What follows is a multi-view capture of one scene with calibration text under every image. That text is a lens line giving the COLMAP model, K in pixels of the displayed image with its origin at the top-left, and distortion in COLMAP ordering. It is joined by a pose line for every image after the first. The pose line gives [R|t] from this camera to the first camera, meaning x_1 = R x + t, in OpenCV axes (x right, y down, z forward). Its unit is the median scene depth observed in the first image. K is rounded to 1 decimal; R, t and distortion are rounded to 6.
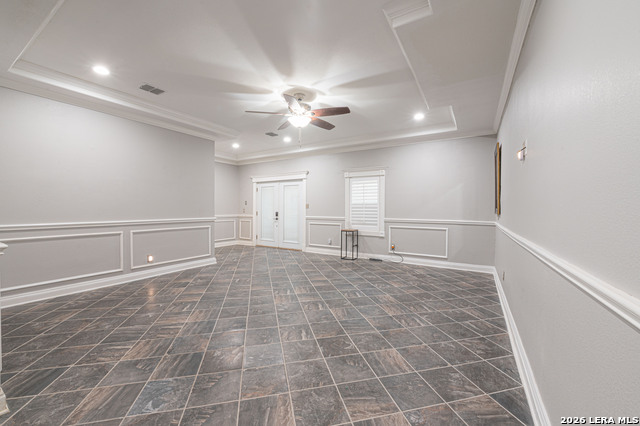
lens RADIAL K [[253.2, 0, 319.7], [0, 253.2, 211.6], [0, 0, 1]] dist [-0.009801, -0.000510]
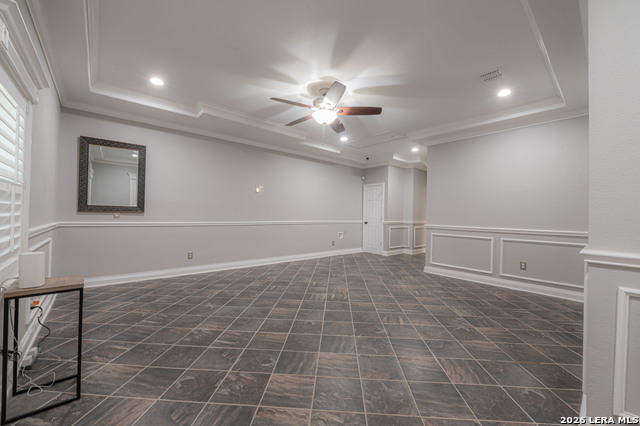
lens RADIAL K [[253.2, 0, 321.8], [0, 253.2, 212.5], [0, 0, 1]] dist [-0.009801, -0.000510]
pose [[-0.957291, -0.023346, 0.288181, -0.382437], [-0.023161, 0.999724, 0.004052, -0.010597], [-0.288196, -0.002796, -0.957567, 2.101828]]
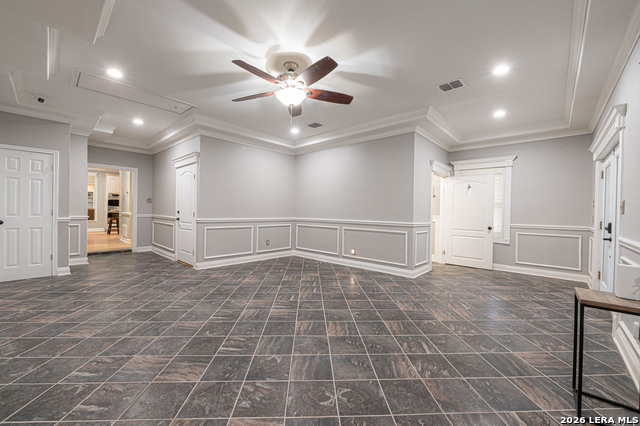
lens RADIAL K [[253.2, 0, 320.7], [0, 253.2, 212.6], [0, 0, 1]] dist [-0.009801, -0.000510]
pose [[-0.188282, 0.000054, -0.982115, 0.741028], [-0.029344, 0.999553, 0.005680, -0.009148], [0.981676, 0.029888, -0.188197, 1.385135]]
